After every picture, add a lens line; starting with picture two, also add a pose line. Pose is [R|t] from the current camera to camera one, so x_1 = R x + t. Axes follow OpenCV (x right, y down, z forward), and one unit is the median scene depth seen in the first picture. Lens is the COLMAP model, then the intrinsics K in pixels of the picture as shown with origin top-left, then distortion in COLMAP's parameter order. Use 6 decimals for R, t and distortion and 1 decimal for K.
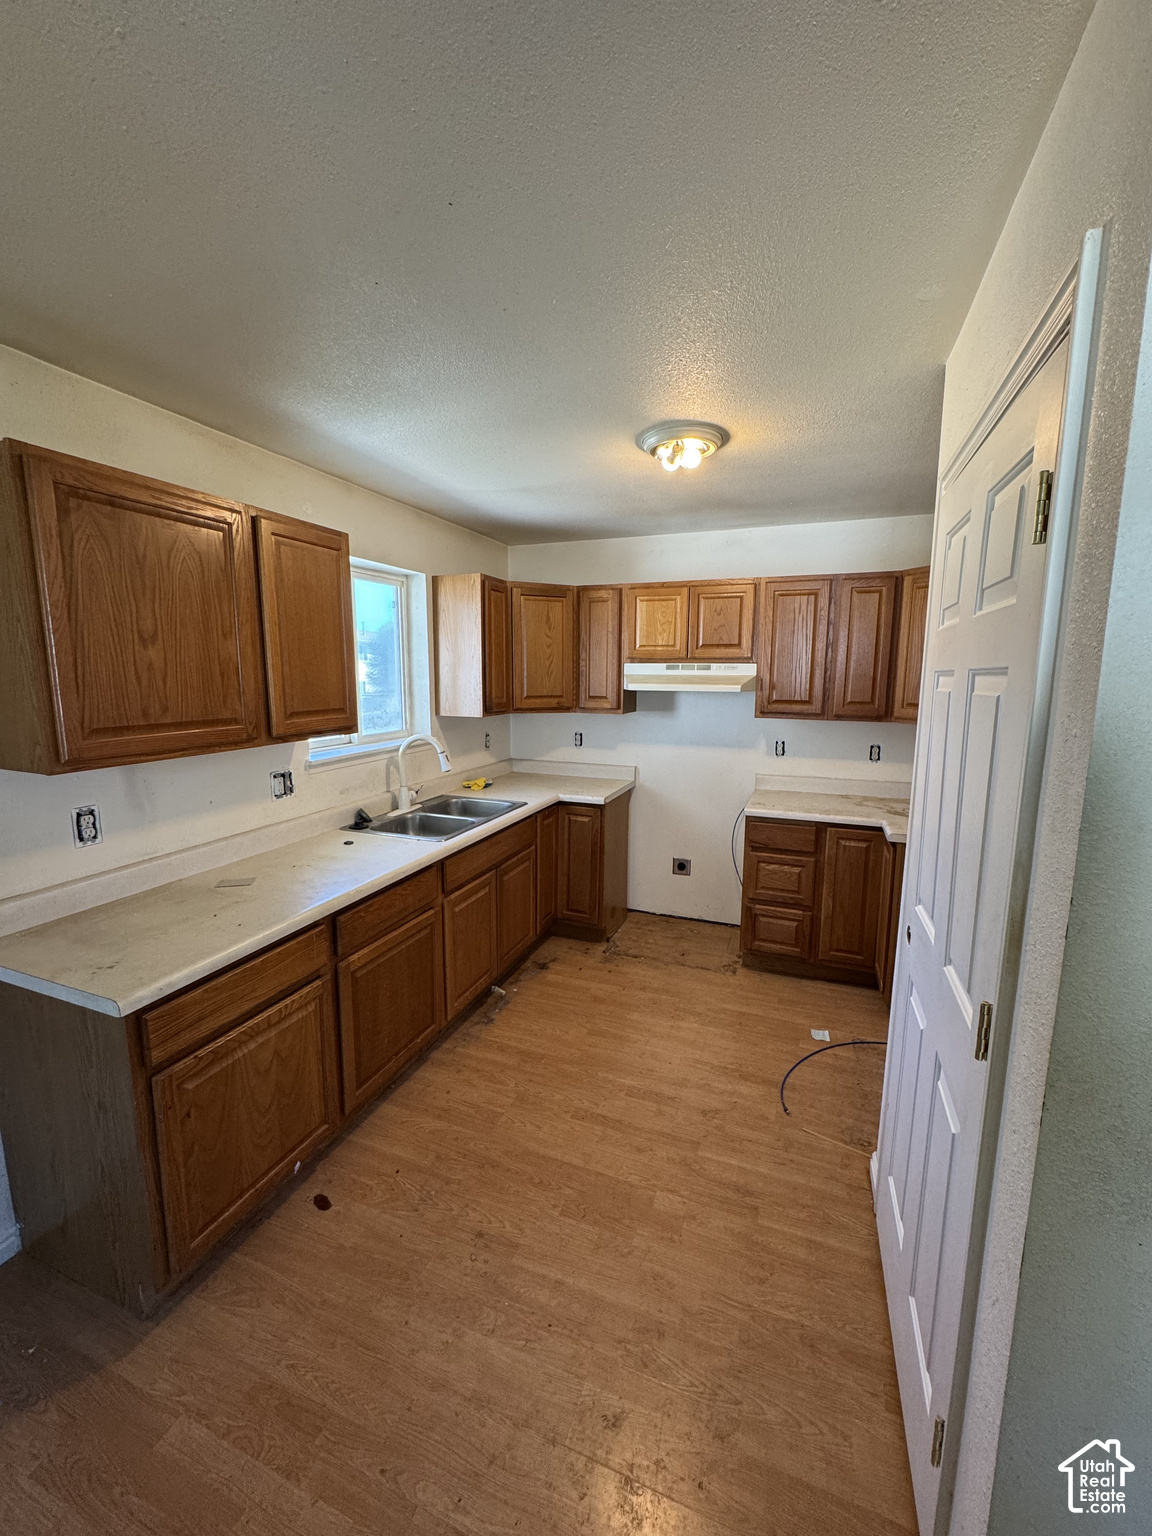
lens RADIAL K [[618.5, 0, 577.0], [0, 618.5, 764.5], [0, 0, 1]] dist [-0.000008, 0.000012]
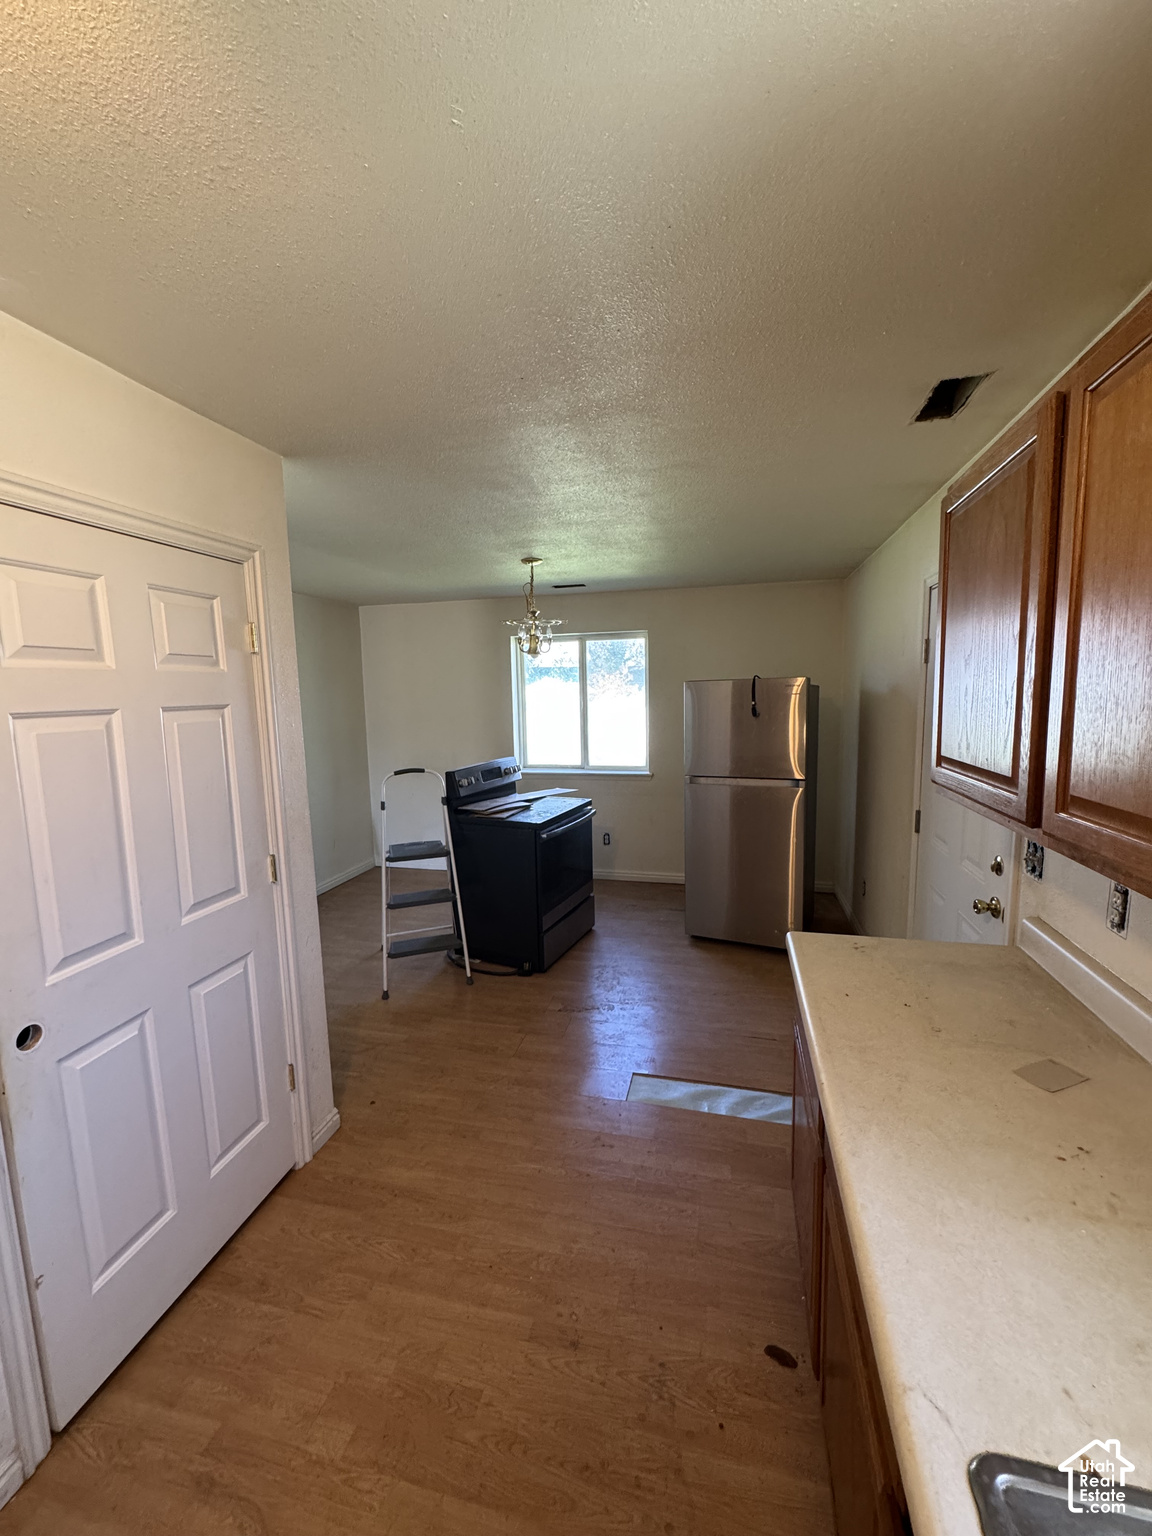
lens RADIAL K [[618.5, 0, 580.0], [0, 618.5, 766.8], [0, 0, 1]] dist [-0.000008, 0.000012]
pose [[-0.991333, 0.028445, -0.128258, -0.076352], [-0.006973, 0.963509, 0.267584, -0.261304], [0.131189, 0.266159, -0.954960, 1.631281]]
